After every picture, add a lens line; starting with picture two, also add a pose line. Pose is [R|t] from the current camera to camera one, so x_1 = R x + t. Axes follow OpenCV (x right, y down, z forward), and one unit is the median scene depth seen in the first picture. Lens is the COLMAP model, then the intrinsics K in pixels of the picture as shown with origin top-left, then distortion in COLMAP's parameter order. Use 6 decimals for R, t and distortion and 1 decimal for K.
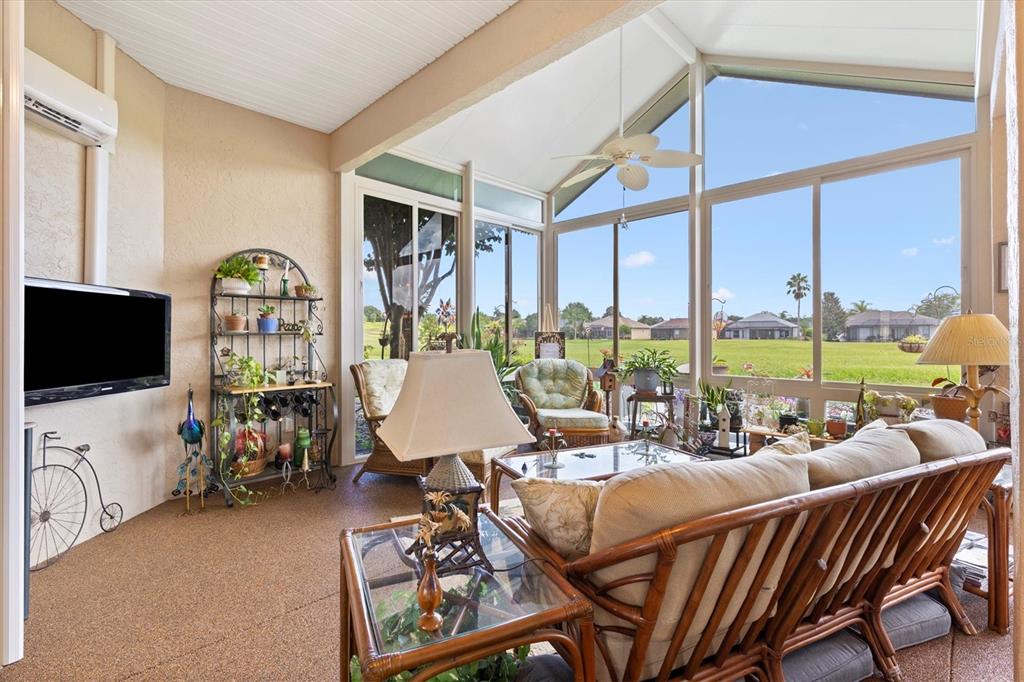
lens RADIAL K [[466.8, 0, 512.8], [0, 466.8, 335.2], [0, 0, 1]] dist [0.000656, 0.000389]
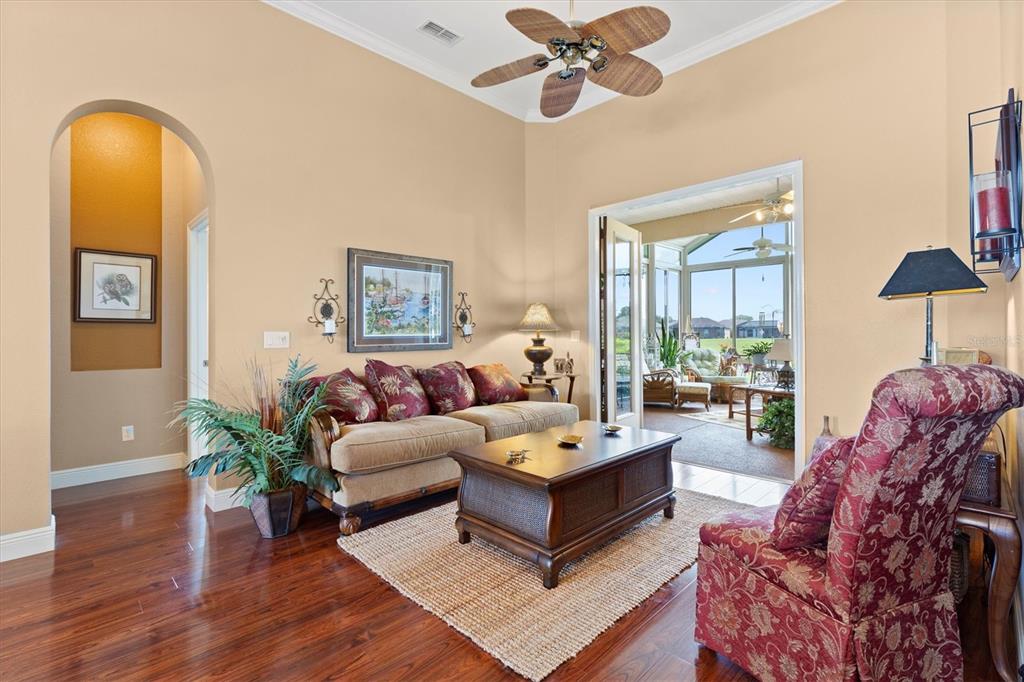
lens RADIAL K [[466.8, 0, 512.8], [0, 466.8, 335.2], [0, 0, 1]] dist [0.000656, 0.000389]
pose [[0.999871, 0.000579, -0.016040, -0.530214], [-0.000545, 0.999998, 0.002108, -0.001952], [0.016042, -0.002099, 0.999869, -0.682265]]
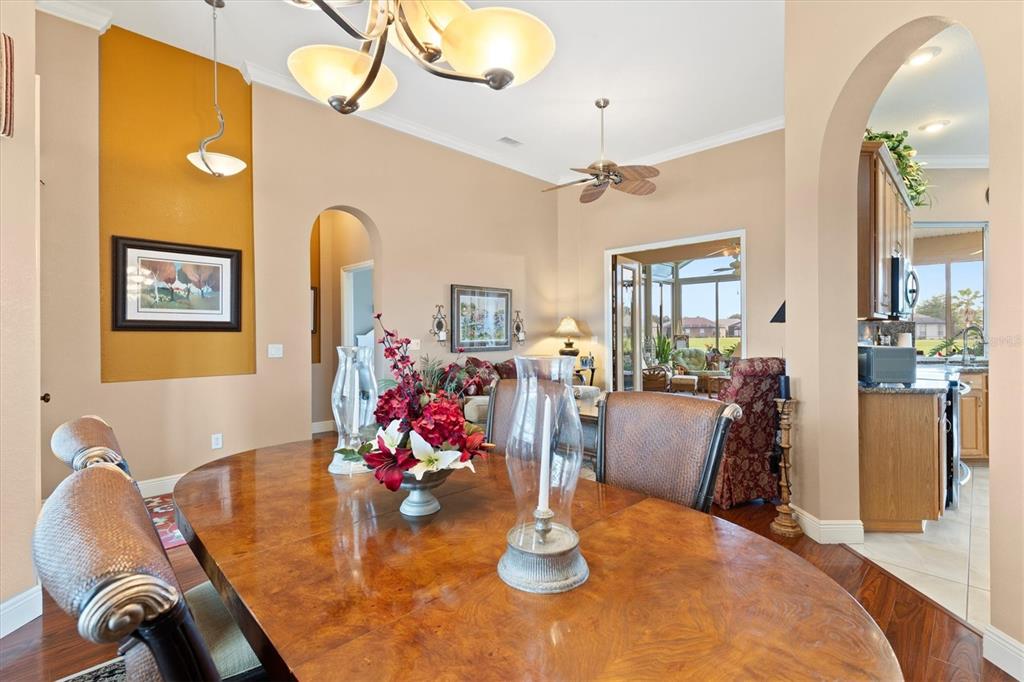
lens RADIAL K [[466.8, 0, 512.8], [0, 466.8, 335.2], [0, 0, 1]] dist [0.000656, 0.000389]
pose [[0.999949, -0.001057, -0.010037, -0.625595], [0.001102, 0.999989, 0.004497, -0.017033], [0.010032, -0.004508, 0.999940, -1.018372]]
